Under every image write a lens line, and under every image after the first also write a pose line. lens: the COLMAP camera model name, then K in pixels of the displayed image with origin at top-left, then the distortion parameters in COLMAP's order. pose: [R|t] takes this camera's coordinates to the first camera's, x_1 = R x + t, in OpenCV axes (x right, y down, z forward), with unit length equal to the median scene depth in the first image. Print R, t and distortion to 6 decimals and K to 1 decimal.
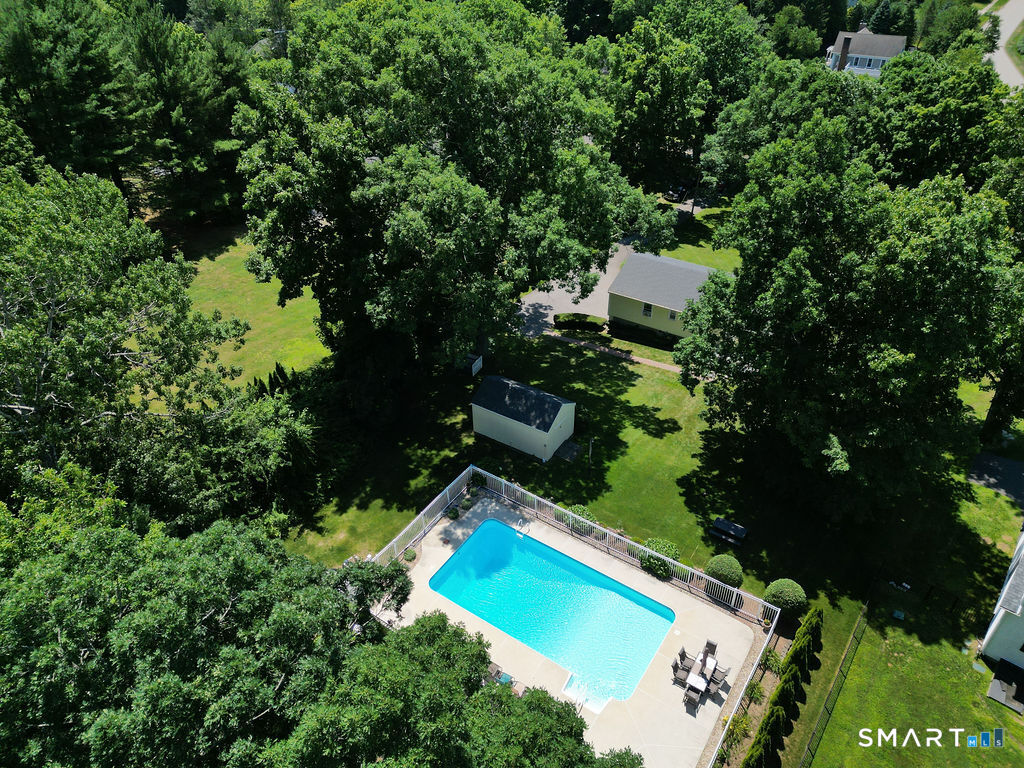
lens RADIAL K [[720.8, 0, 512.0], [0, 720.8, 384.0], [0, 0, 1]] dist [0.025795, -0.001074]
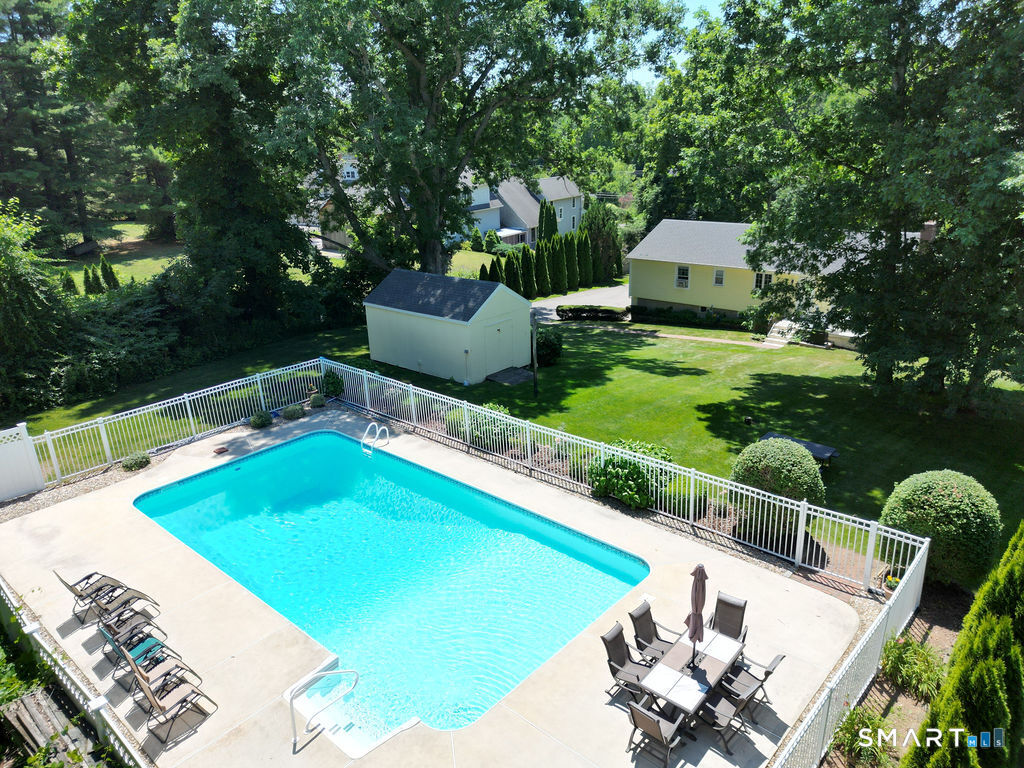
lens RADIAL K [[720.8, 0, 512.0], [0, 720.8, 384.0], [0, 0, 1]] dist [0.025795, -0.001074]
pose [[0.990230, 0.034741, -0.135048, 0.188329], [-0.073259, 0.953657, -0.291841, 0.323442], [0.118651, 0.298883, 0.946885, 0.544830]]
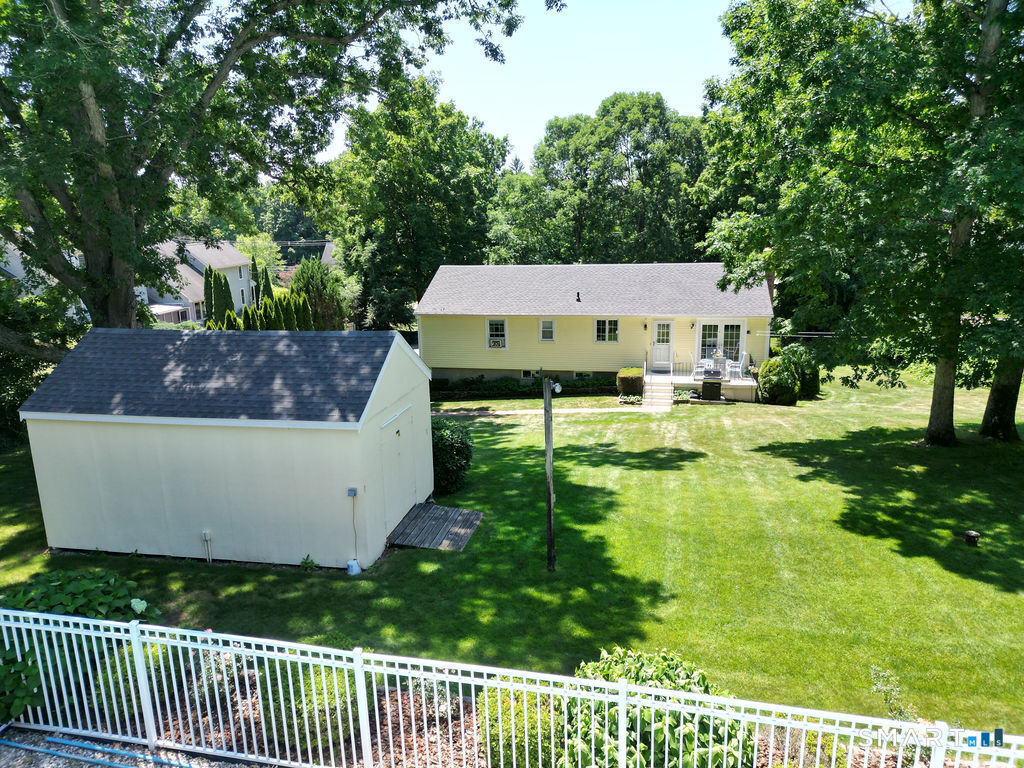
lens RADIAL K [[702.6, 0, 512.0], [0, 702.6, 384.0], [0, 0, 1]] dist [0.025161, -0.000273]
pose [[0.925124, -0.084696, 0.370099, 0.010942], [0.226354, 0.905650, -0.358555, 0.175950], [-0.304811, 0.415481, 0.857009, 0.888391]]
